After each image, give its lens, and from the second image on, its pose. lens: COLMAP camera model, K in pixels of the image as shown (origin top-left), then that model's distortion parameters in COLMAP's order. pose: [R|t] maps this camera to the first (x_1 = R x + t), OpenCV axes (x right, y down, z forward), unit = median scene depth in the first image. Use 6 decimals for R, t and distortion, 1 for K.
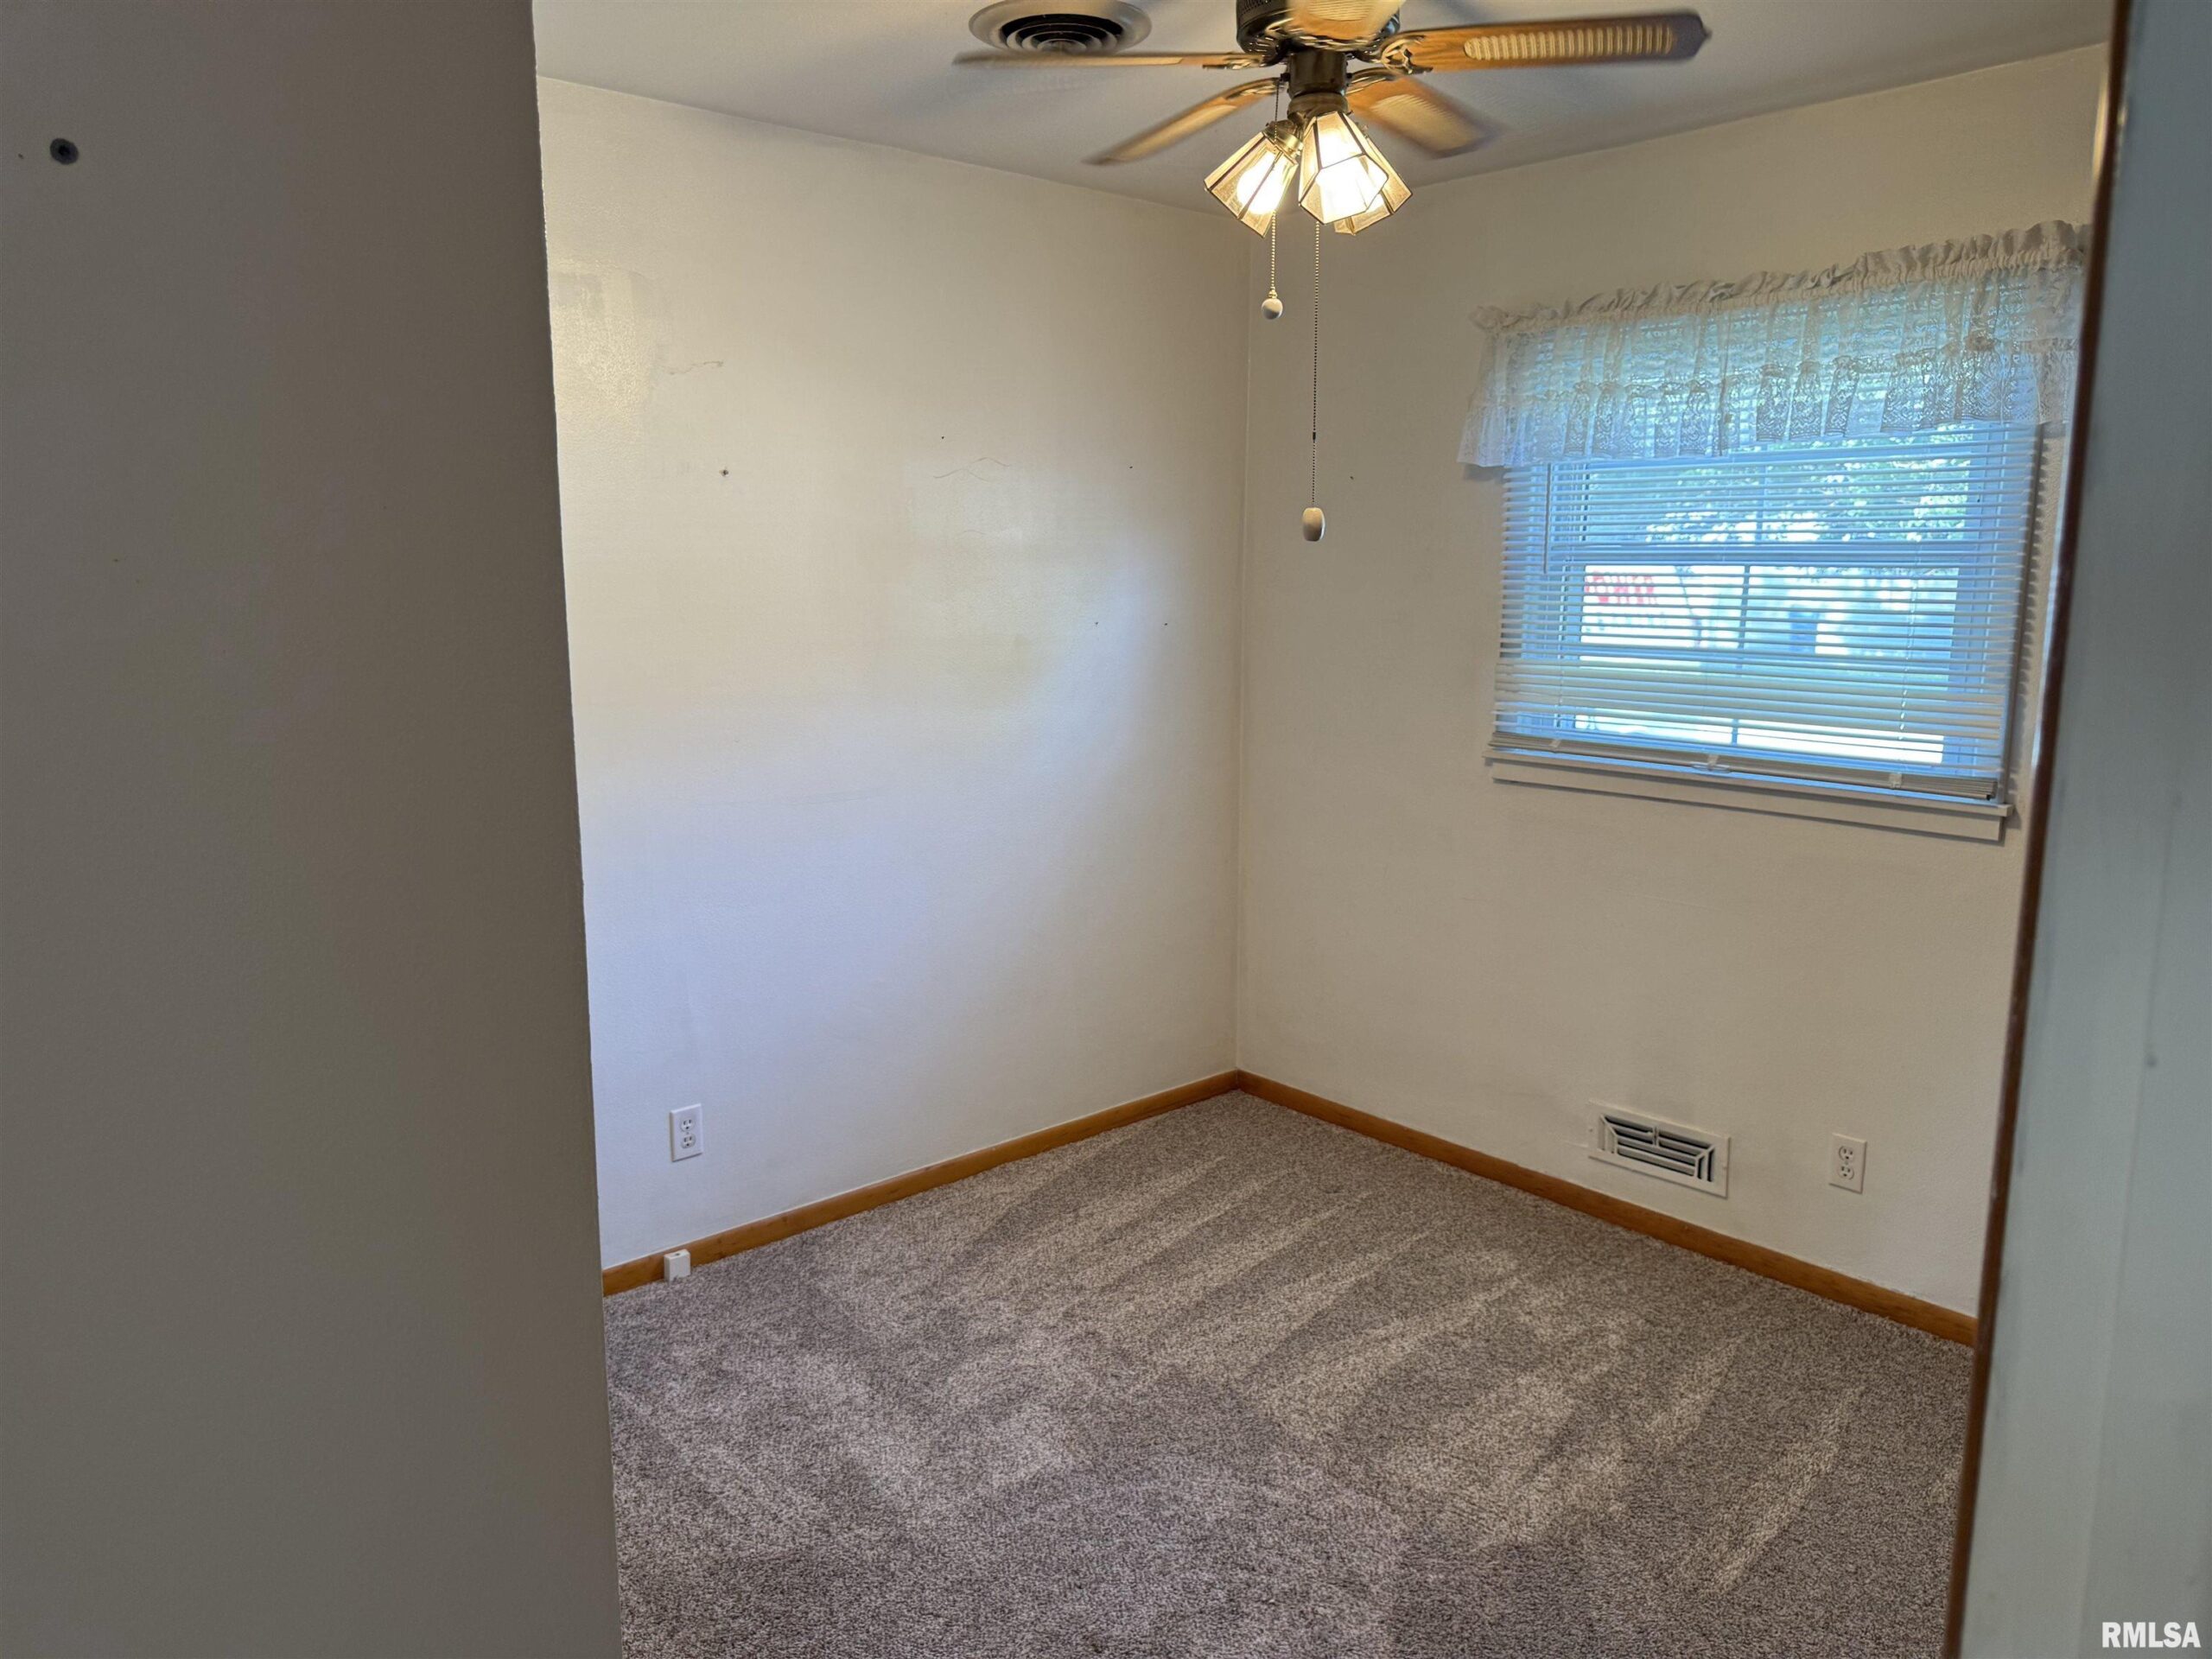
lens RADIAL K [[1559.4, 0, 1106.0], [0, 1559.4, 829.5], [0, 0, 1]] dist [-0.004169, -0.007501]
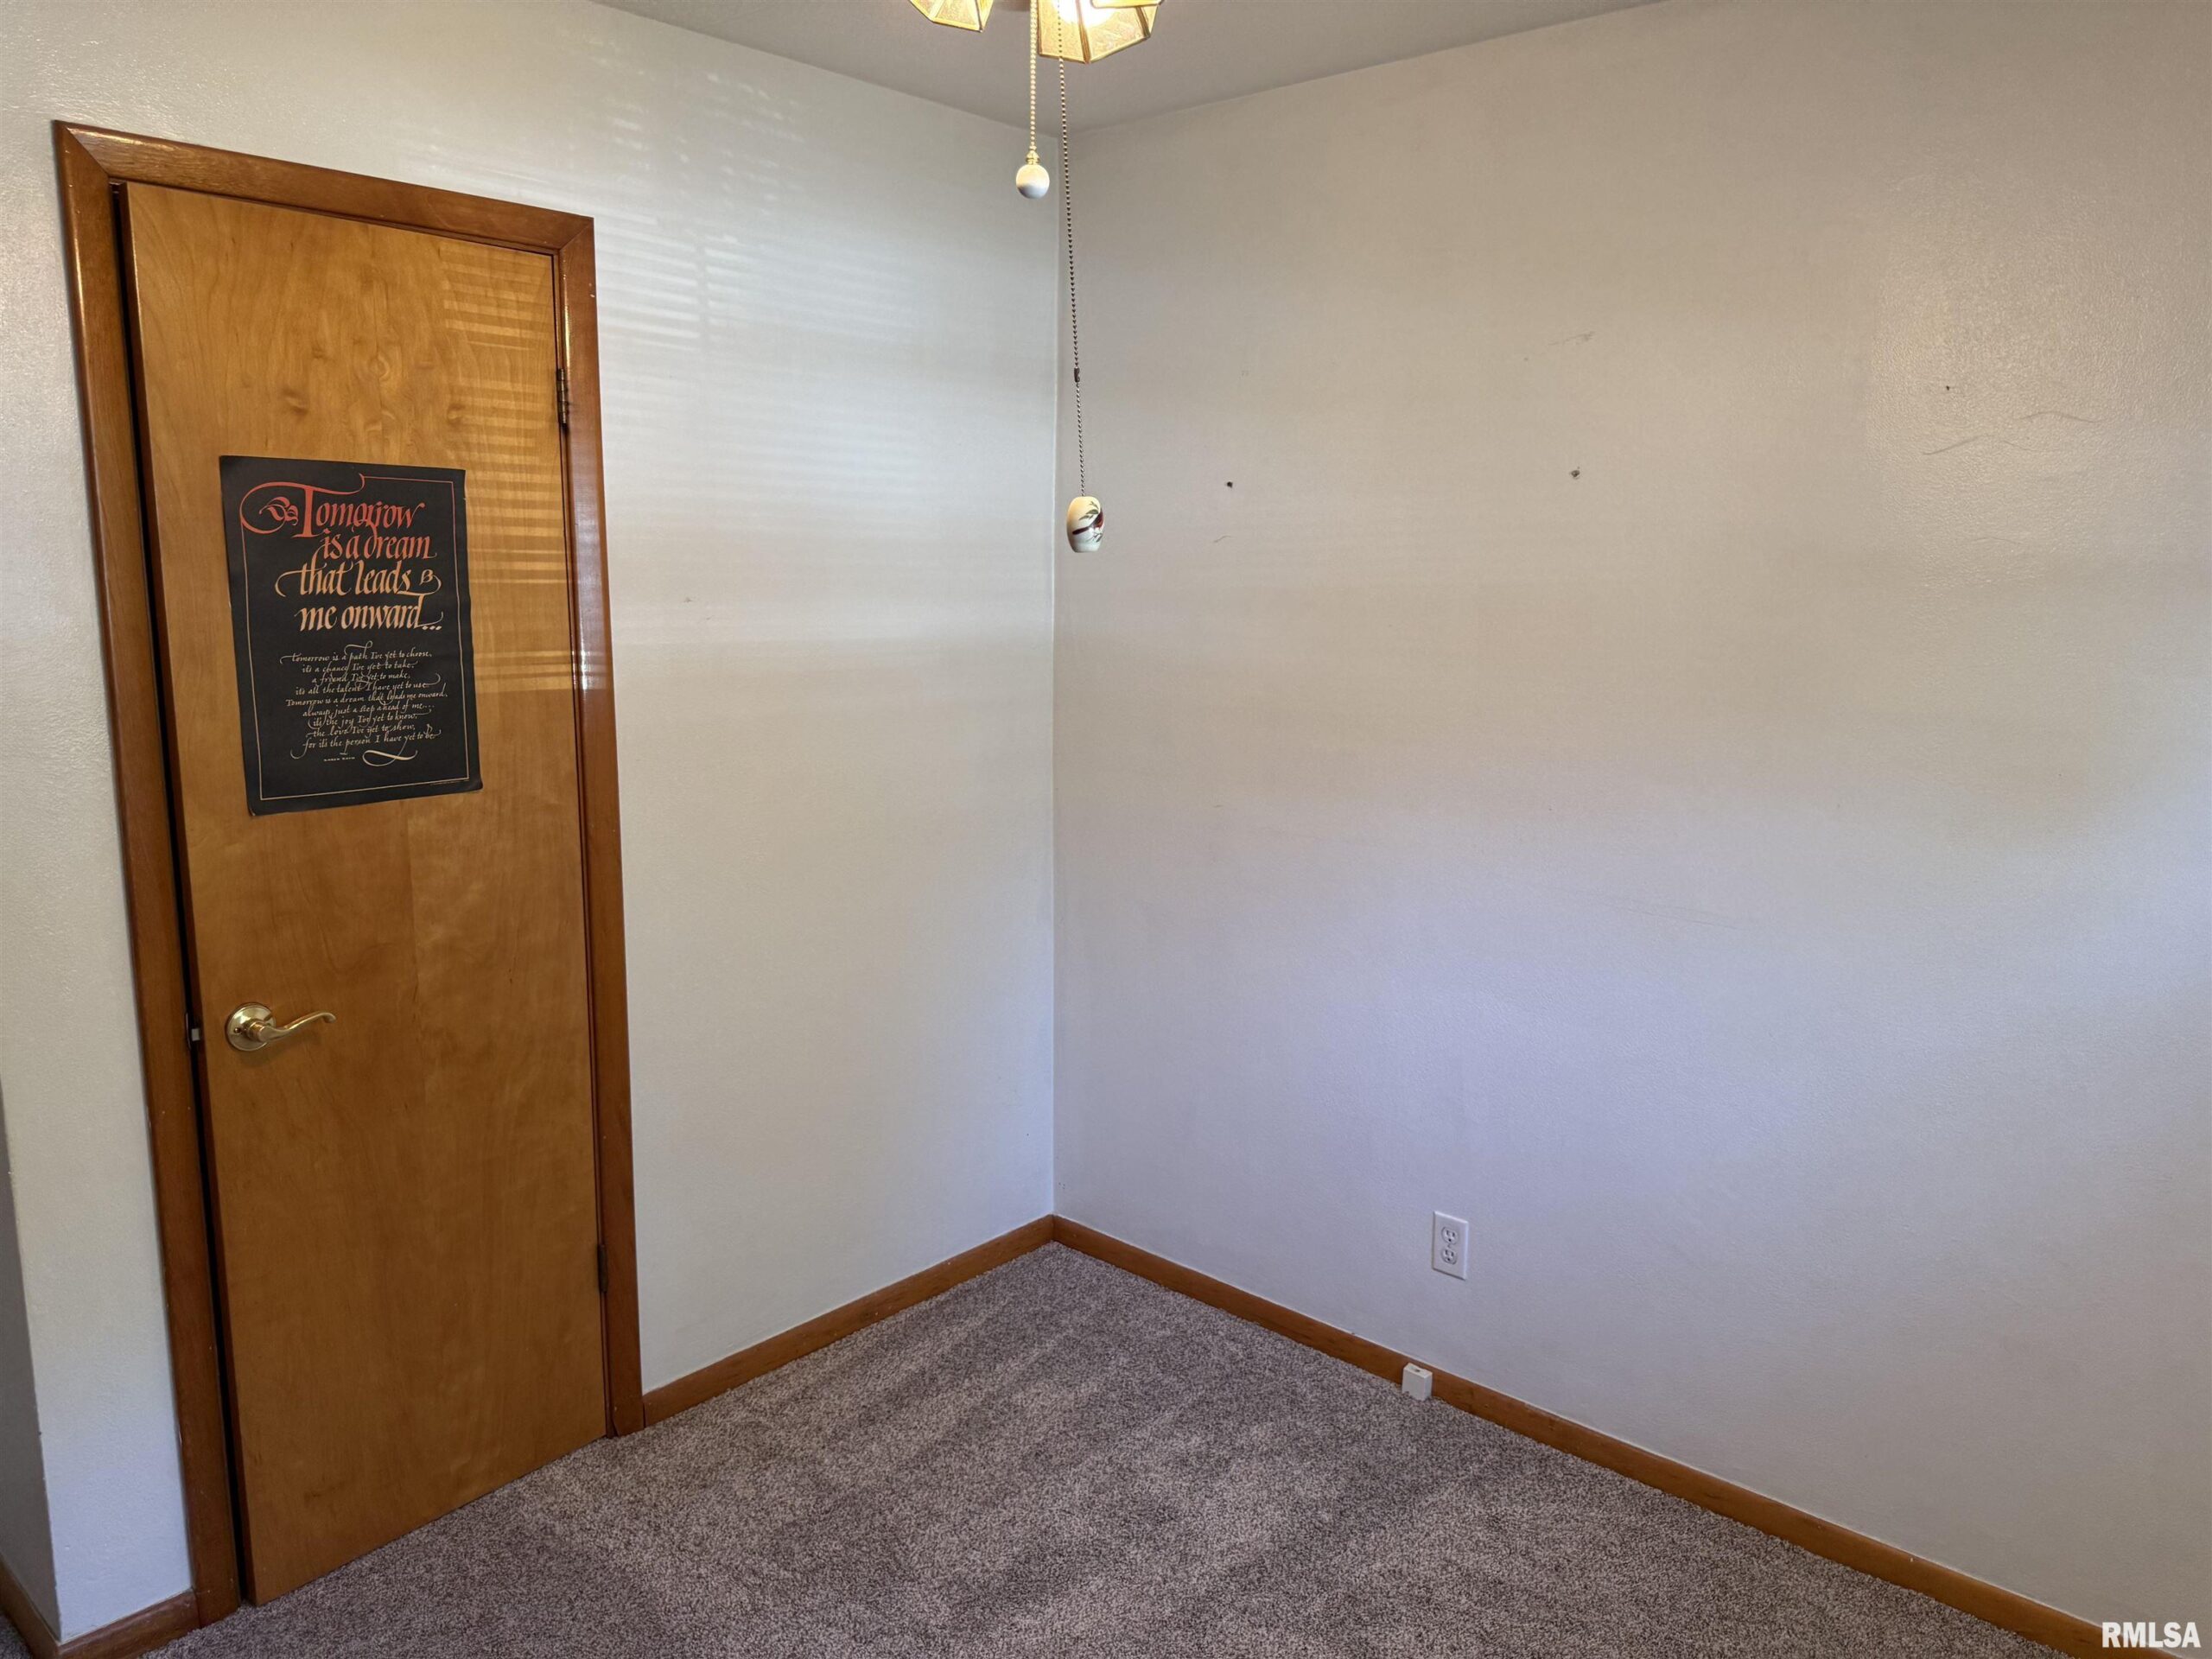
lens RADIAL K [[1559.4, 0, 1106.0], [0, 1559.4, 829.5], [0, 0, 1]] dist [-0.004169, -0.007501]
pose [[0.124502, 0.172747, -0.977066, 0.517843], [-0.191485, 0.970399, 0.147169, -0.120558], [0.973567, 0.168770, 0.153895, 0.655743]]
